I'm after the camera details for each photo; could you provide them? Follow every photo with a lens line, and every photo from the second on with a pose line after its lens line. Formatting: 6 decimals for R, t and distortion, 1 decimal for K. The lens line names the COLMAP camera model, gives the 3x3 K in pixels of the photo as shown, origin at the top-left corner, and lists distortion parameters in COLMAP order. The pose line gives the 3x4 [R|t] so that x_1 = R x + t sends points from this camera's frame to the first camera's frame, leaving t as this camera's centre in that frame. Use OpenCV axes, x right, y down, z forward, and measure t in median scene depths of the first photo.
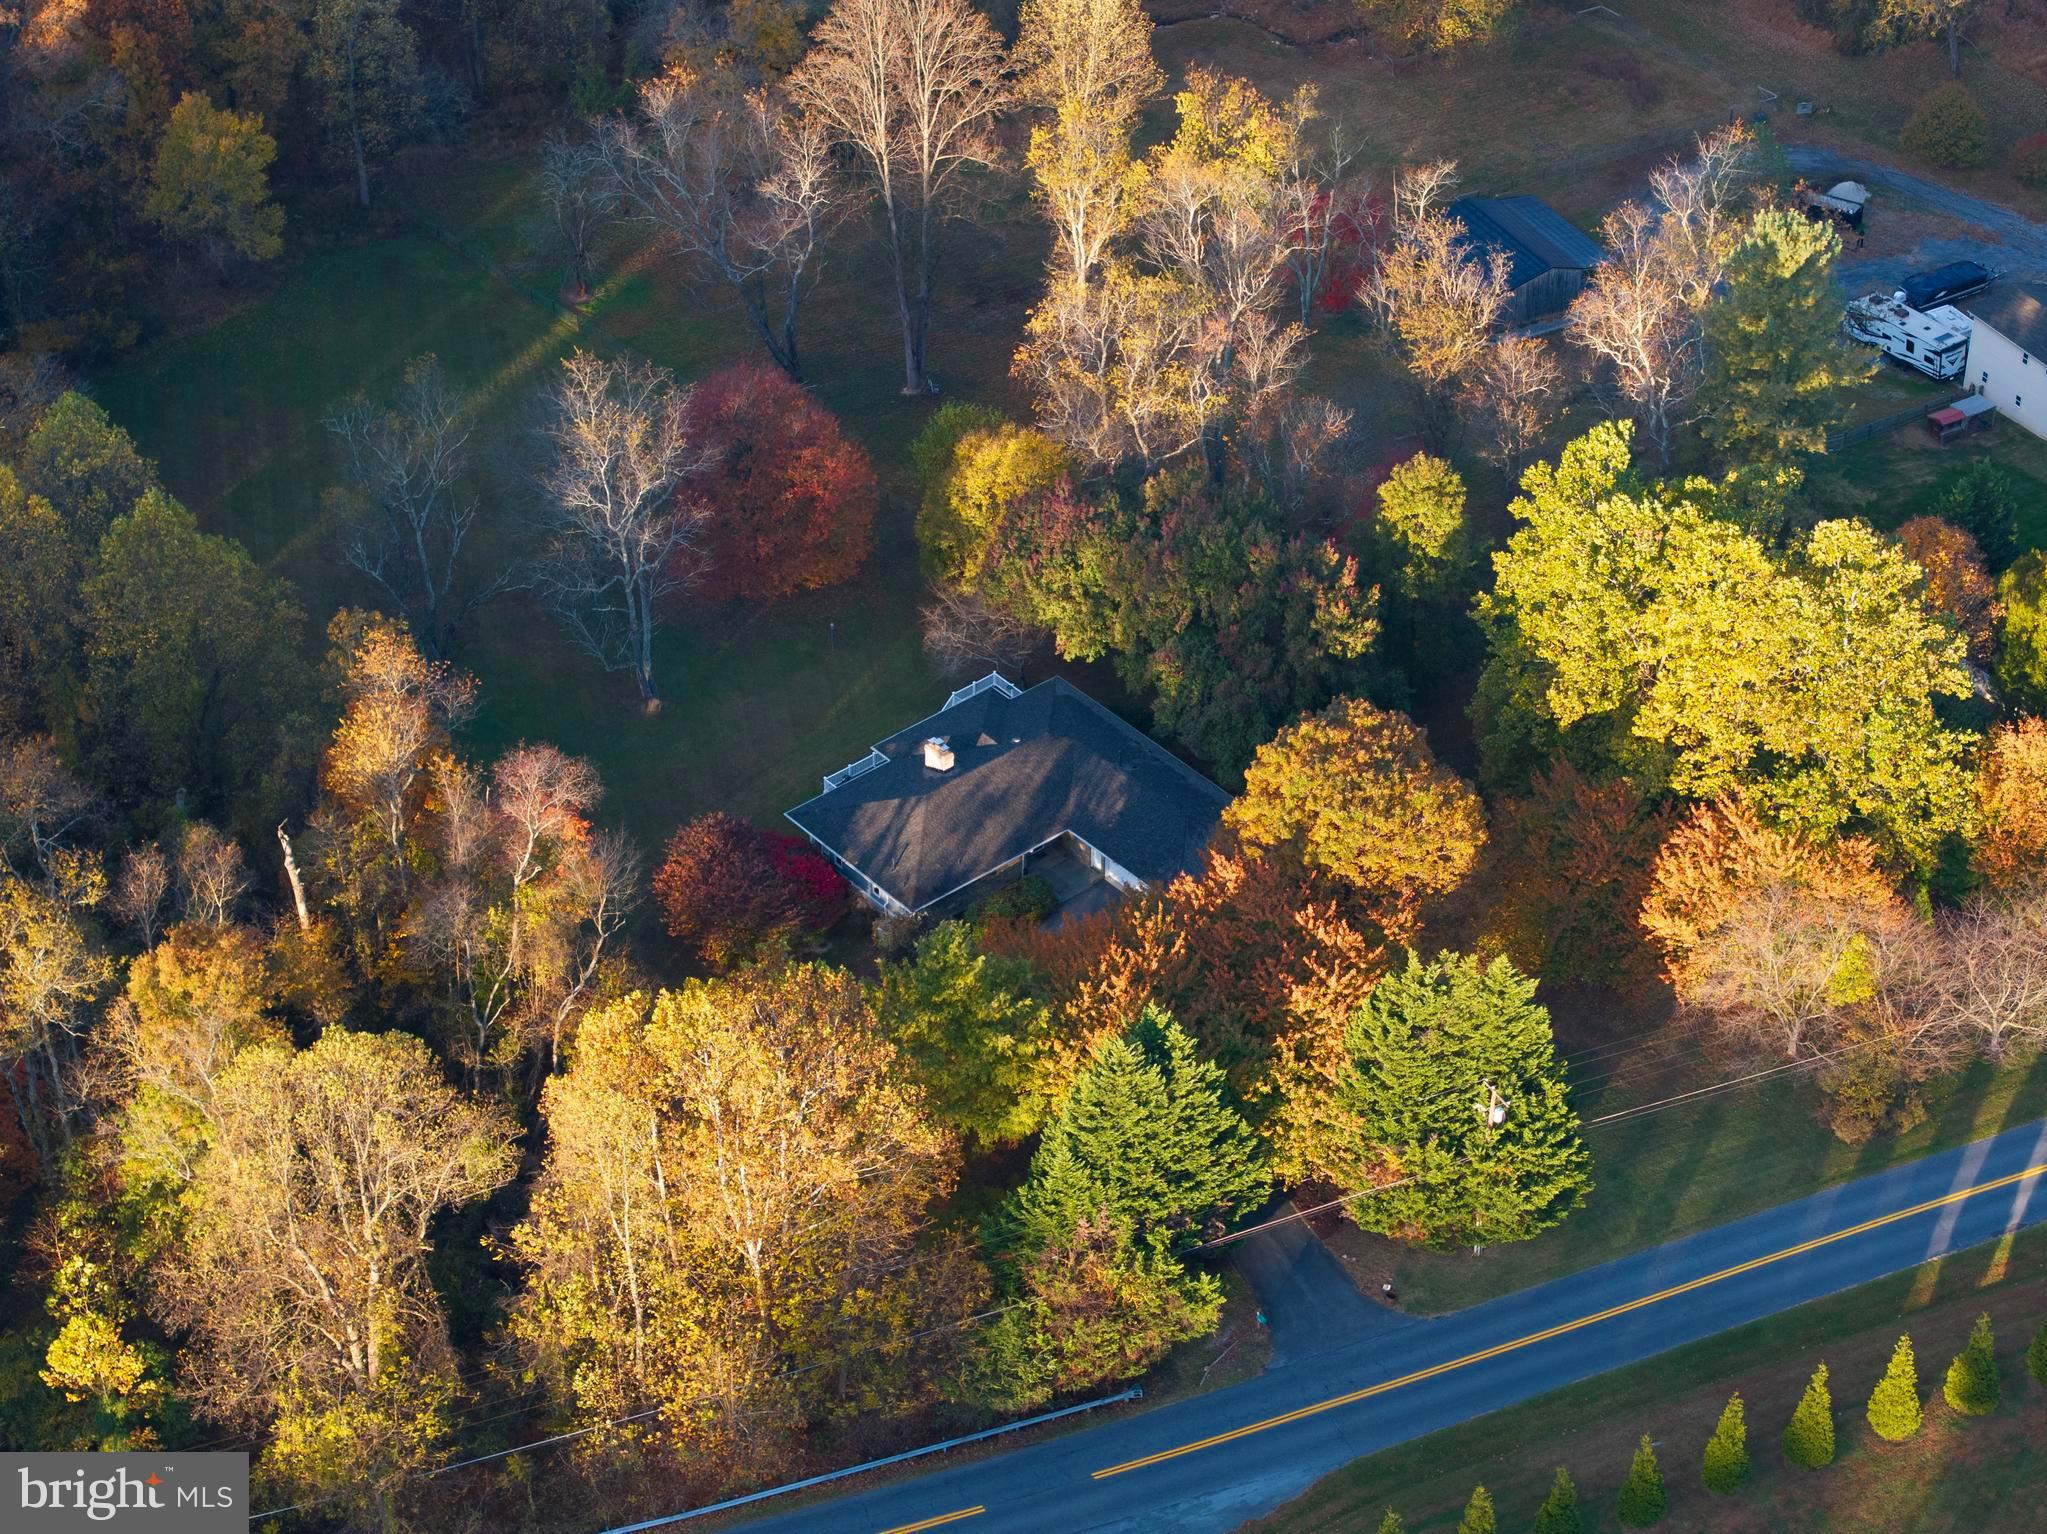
lens RADIAL K [[4141.2, 0, 1023.5], [0, 4141.2, 767.0], [0, 0, 1]] dist [-0.184405, 1.446336]
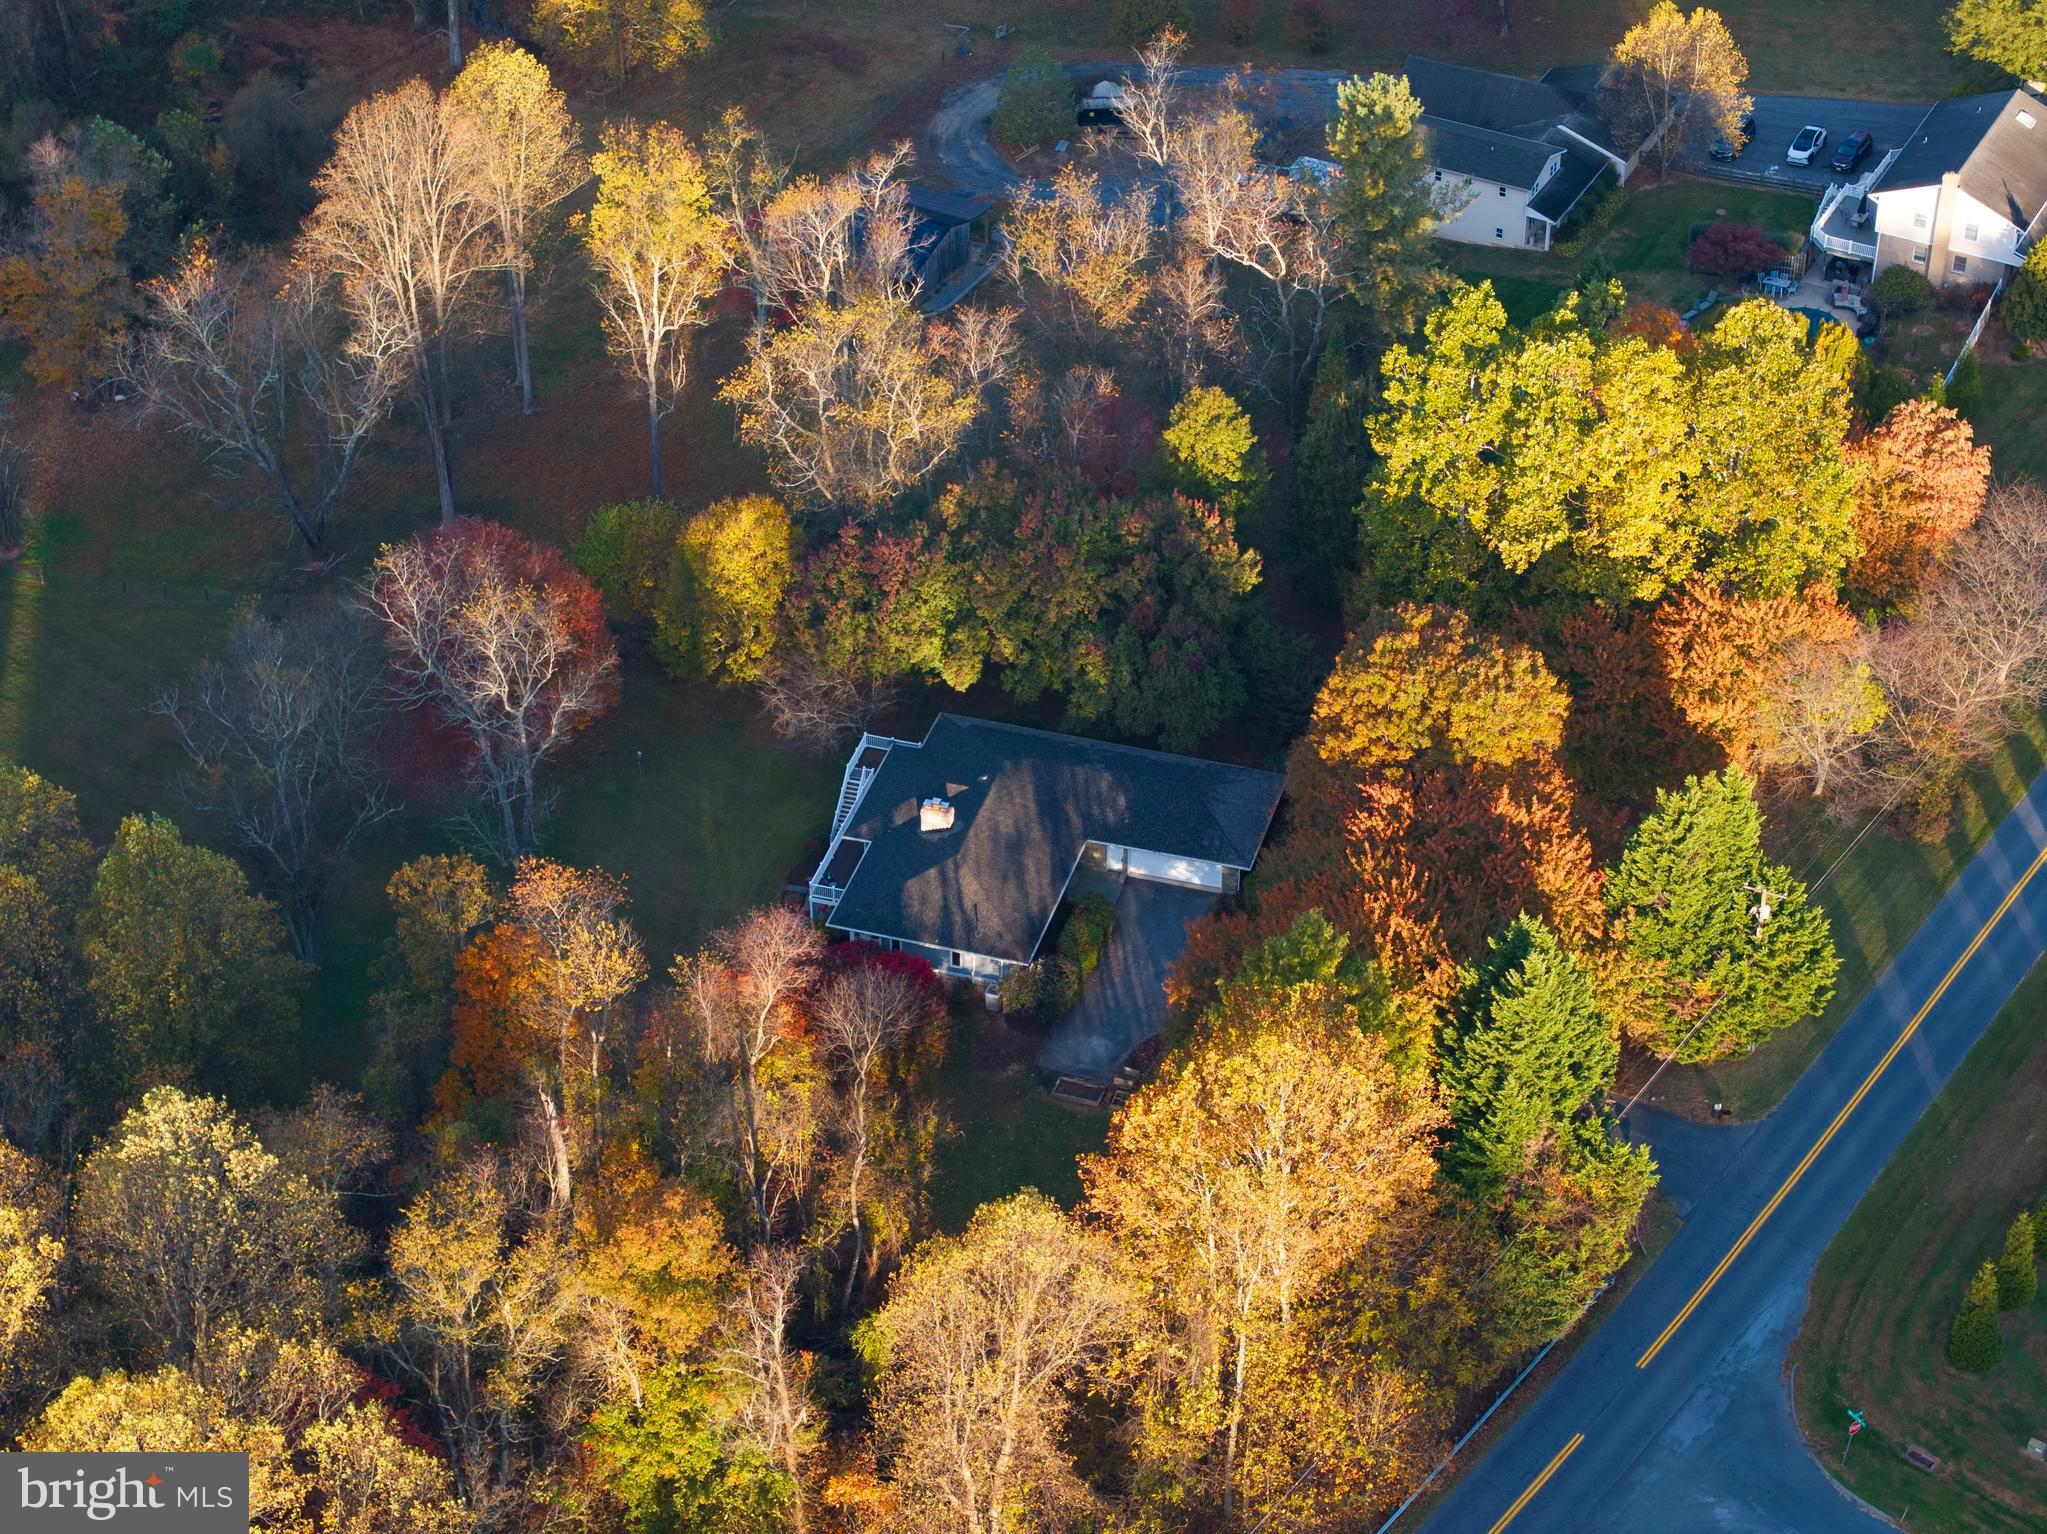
lens RADIAL K [[4141.2, 0, 1023.5], [0, 4141.2, 767.0], [0, 0, 1]] dist [-0.184405, 1.446336]
pose [[0.837035, -0.324763, 0.440343, -0.461619], [0.330589, 0.941468, 0.065946, -0.076588], [-0.435985, 0.090373, 0.895405, 0.130560]]
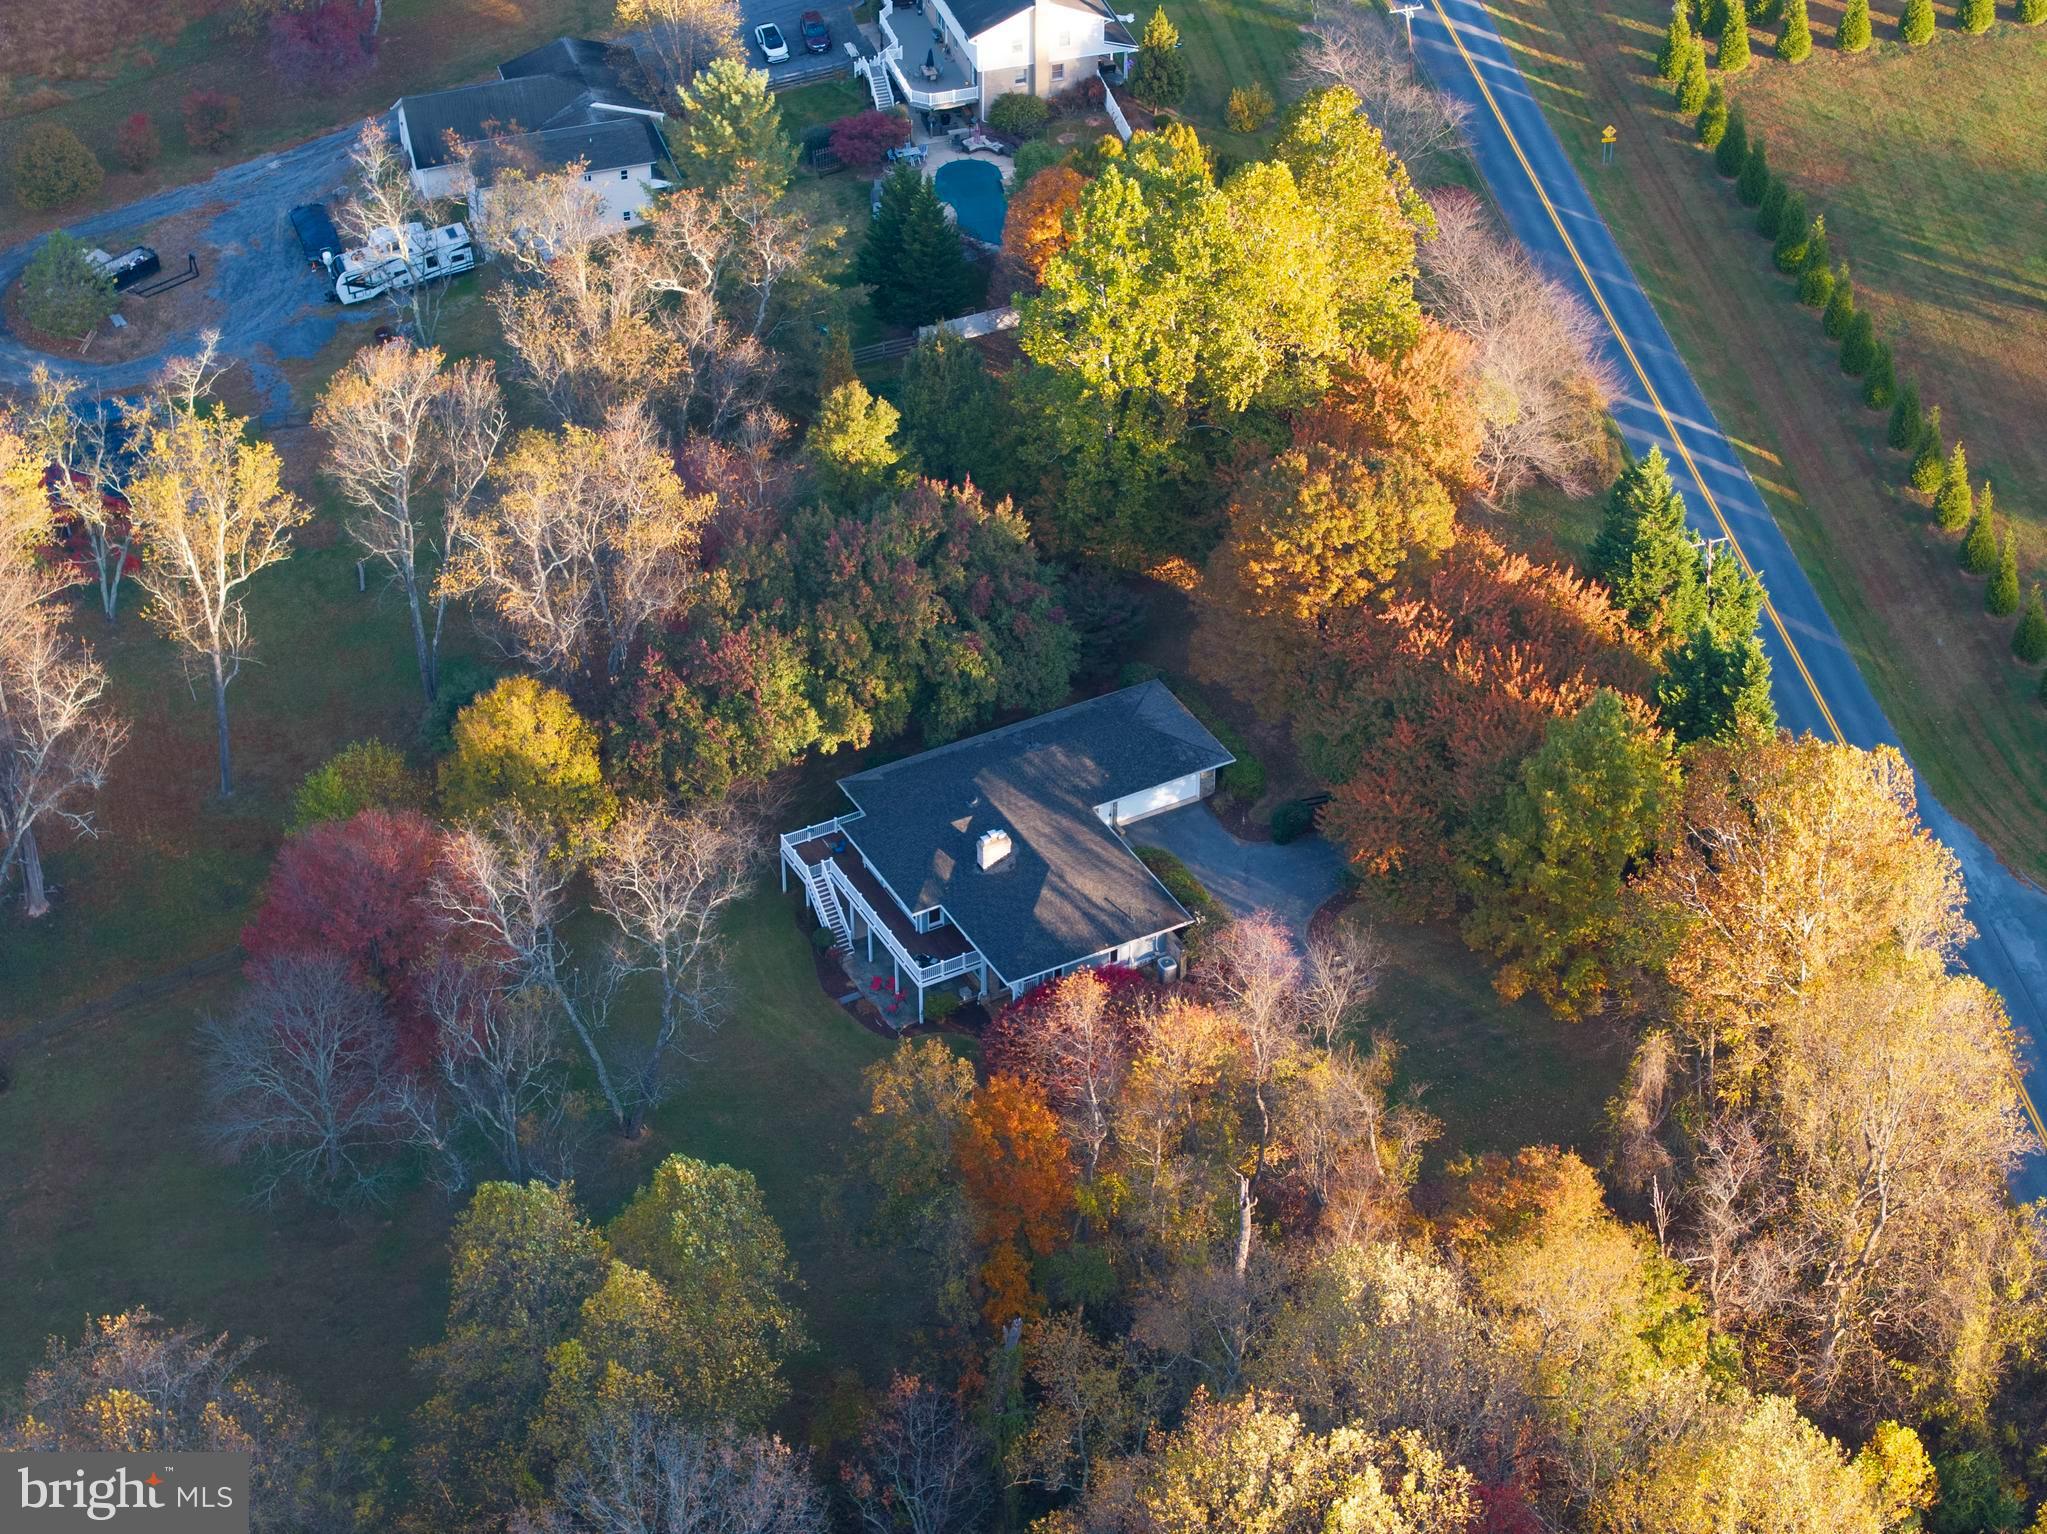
lens RADIAL K [[4141.2, 0, 1023.5], [0, 4141.2, 767.0], [0, 0, 1]] dist [-0.184405, 1.446336]
pose [[0.203803, -0.582663, 0.786745, -0.812065], [0.599194, 0.709755, 0.370425, -0.389343], [-0.774229, 0.395919, 0.493778, 0.555572]]
